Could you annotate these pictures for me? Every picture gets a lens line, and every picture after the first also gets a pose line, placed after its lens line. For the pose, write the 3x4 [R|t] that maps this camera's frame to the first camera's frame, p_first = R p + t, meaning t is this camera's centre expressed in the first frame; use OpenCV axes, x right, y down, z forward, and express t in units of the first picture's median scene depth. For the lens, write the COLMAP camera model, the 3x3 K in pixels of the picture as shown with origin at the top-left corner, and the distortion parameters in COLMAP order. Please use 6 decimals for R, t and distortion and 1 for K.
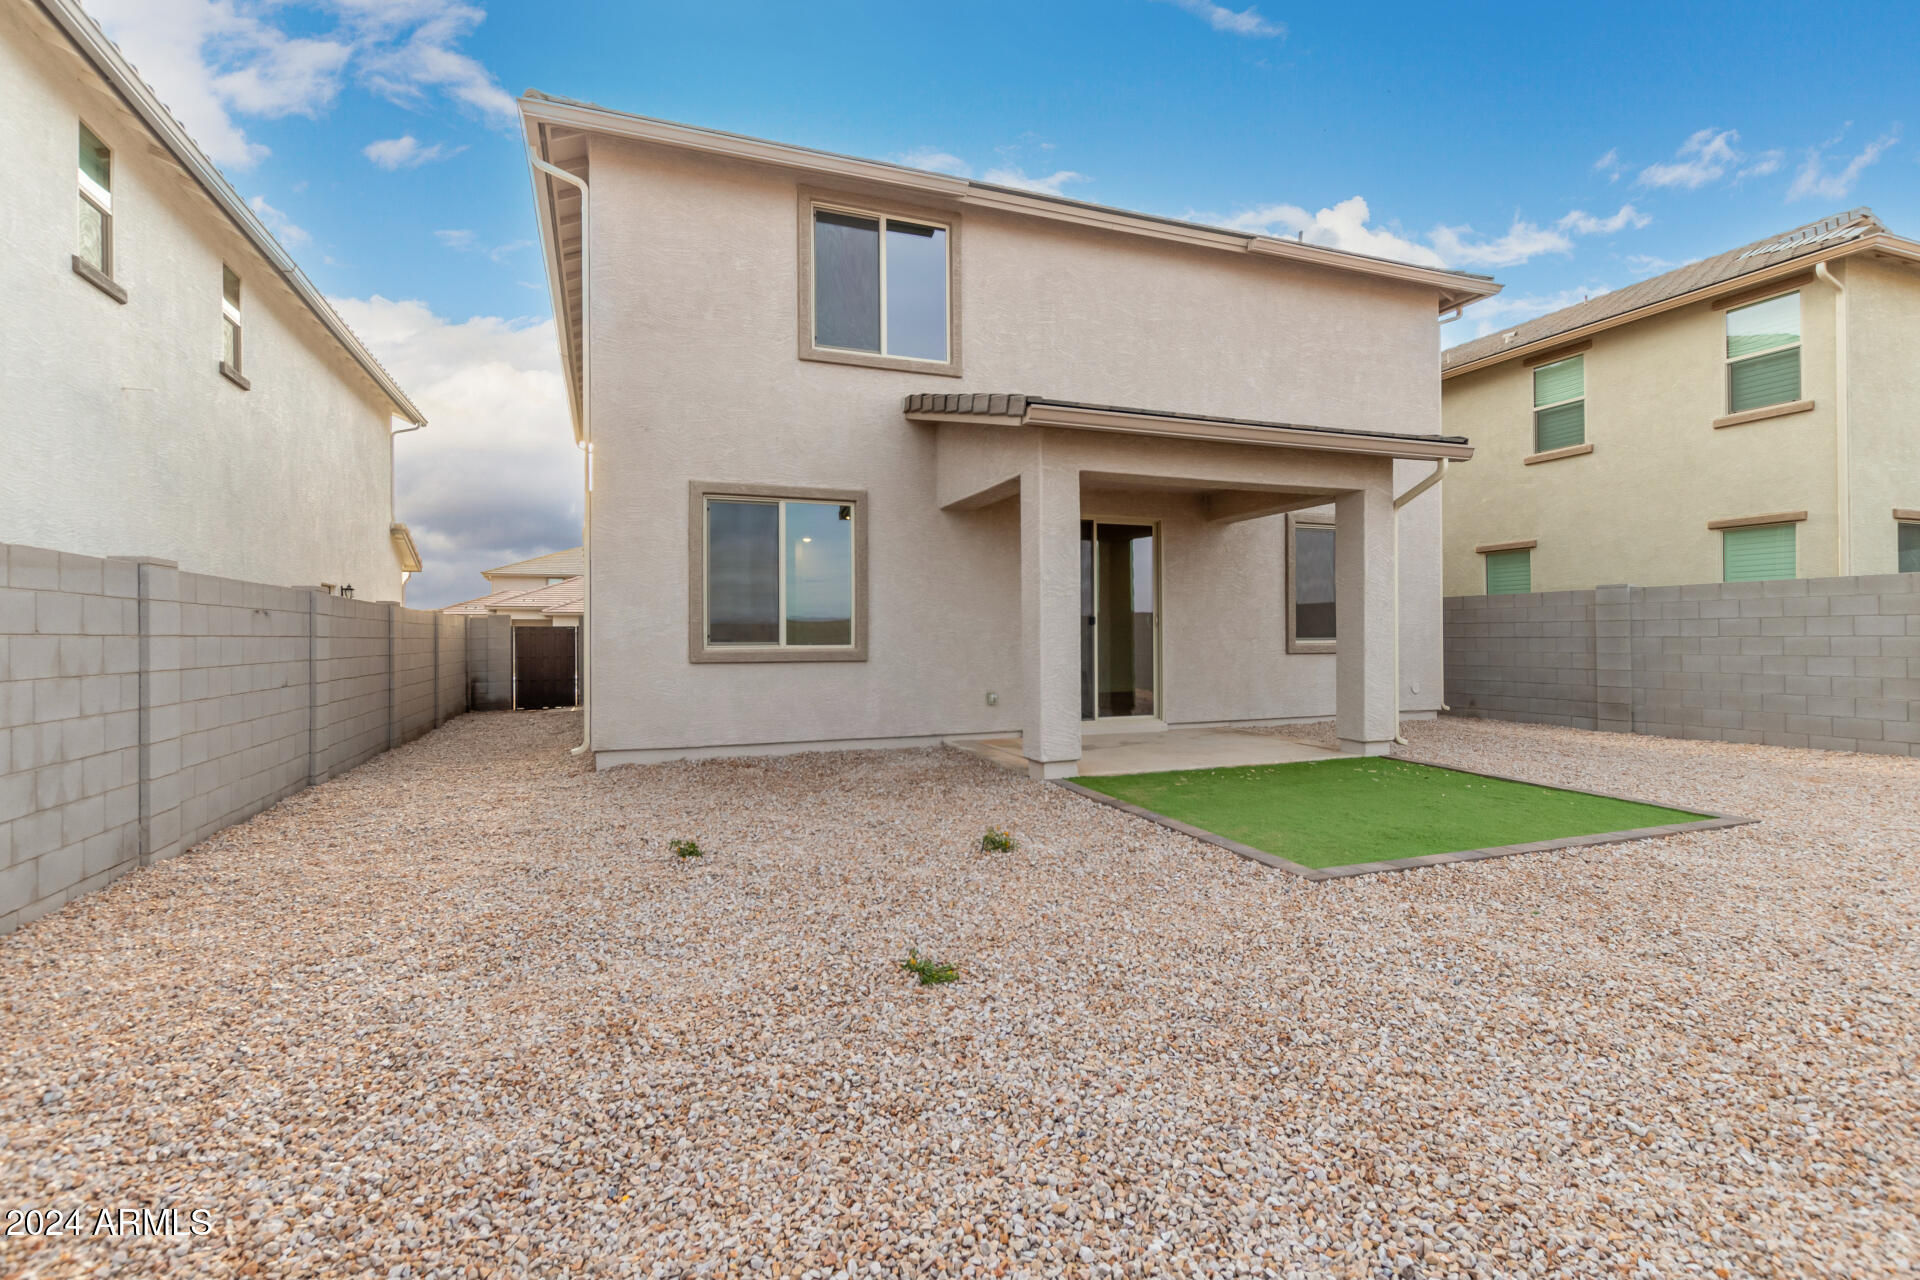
lens RADIAL K [[904.1, 0, 958.6], [0, 904.1, 628.2], [0, 0, 1]] dist [-0.001718, -0.001563]
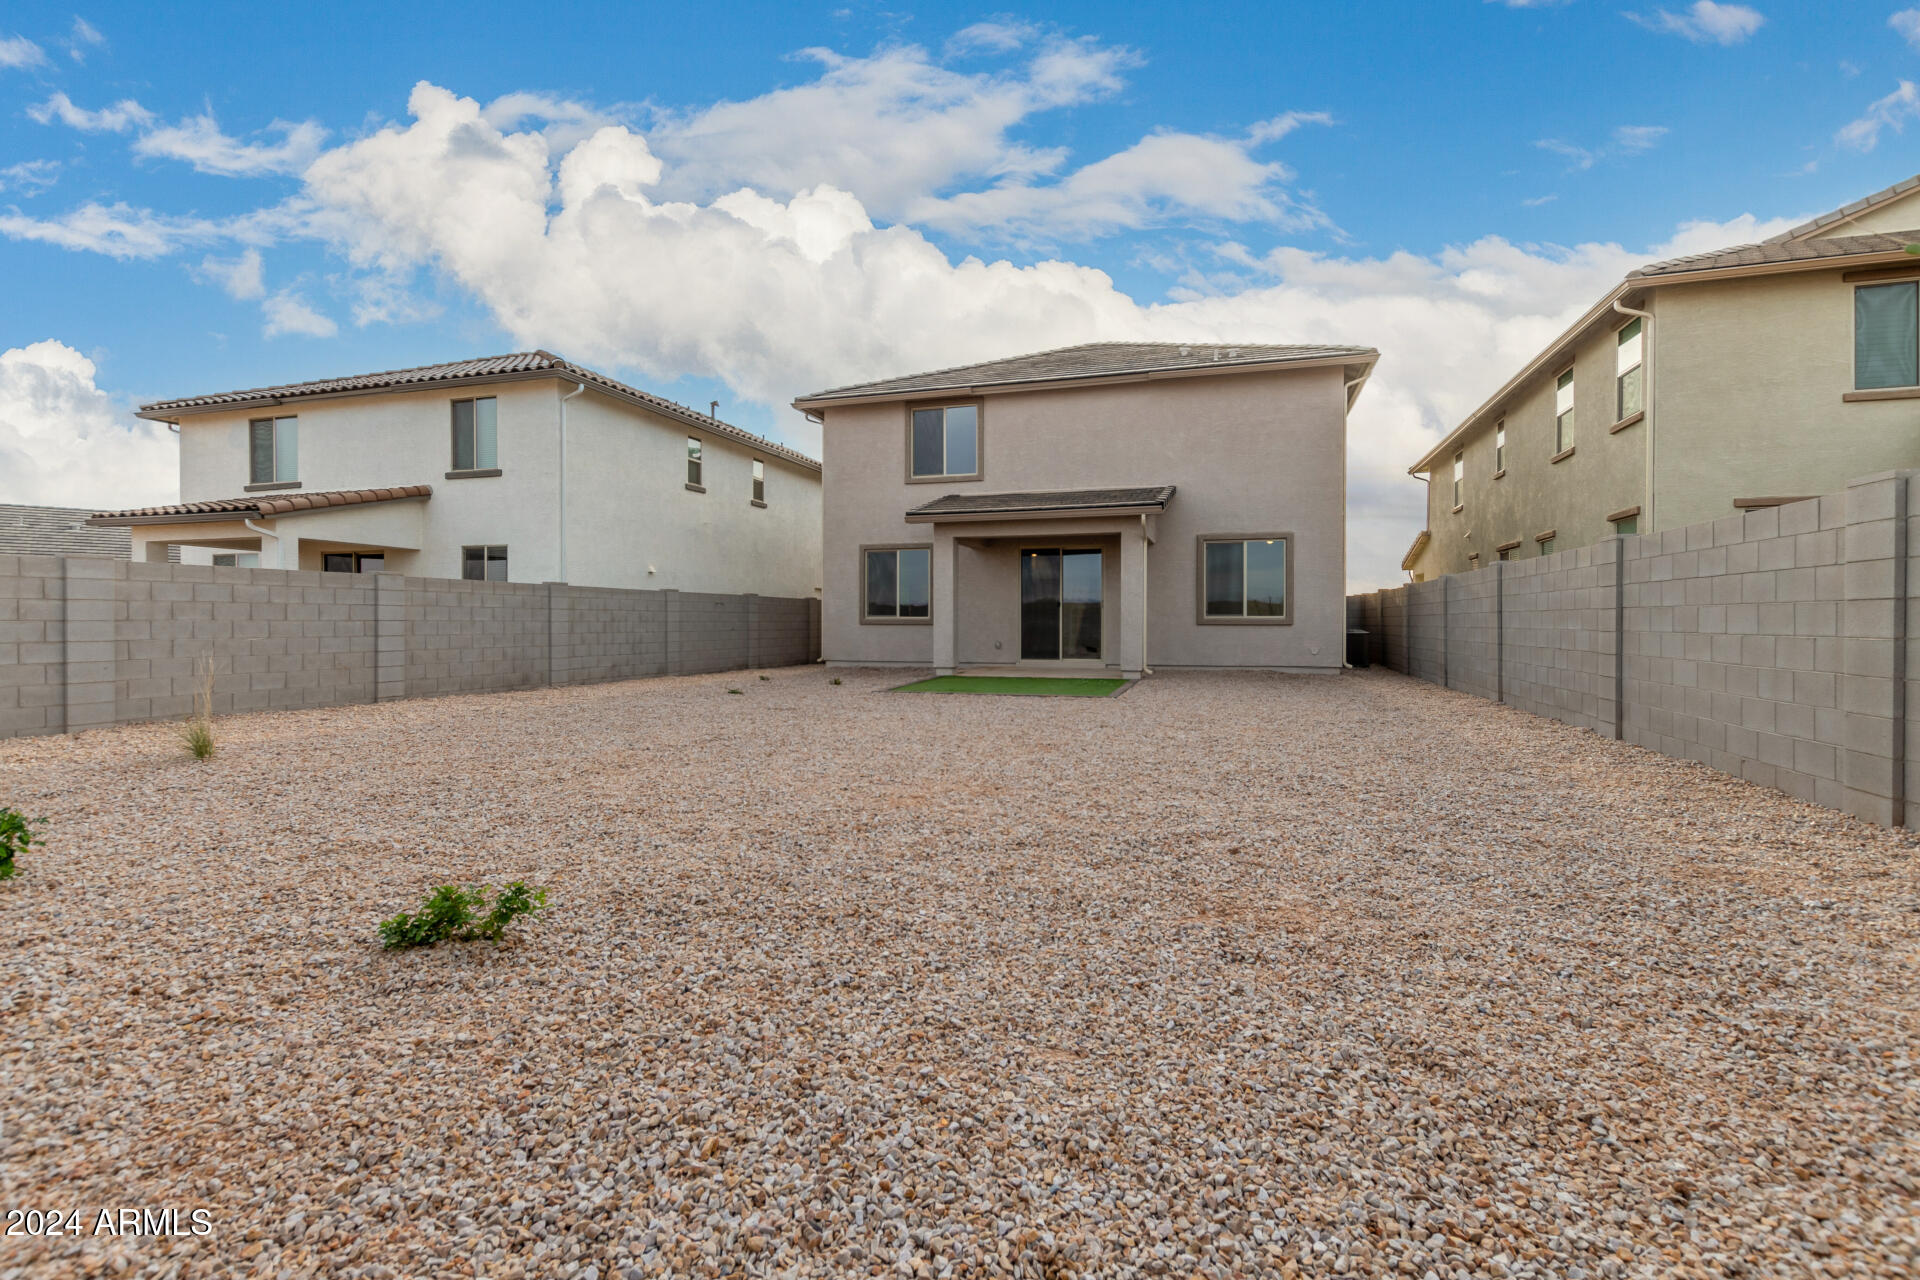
lens RADIAL K [[878.7, 0, 969.8], [0, 878.7, 661.9], [0, 0, 1]] dist [0.000153, -0.000366]
pose [[0.781025, 0.037799, -0.623355, 1.254044], [0.003144, 0.997916, 0.064451, -0.008652], [0.624492, -0.052297, 0.779278, -0.552872]]
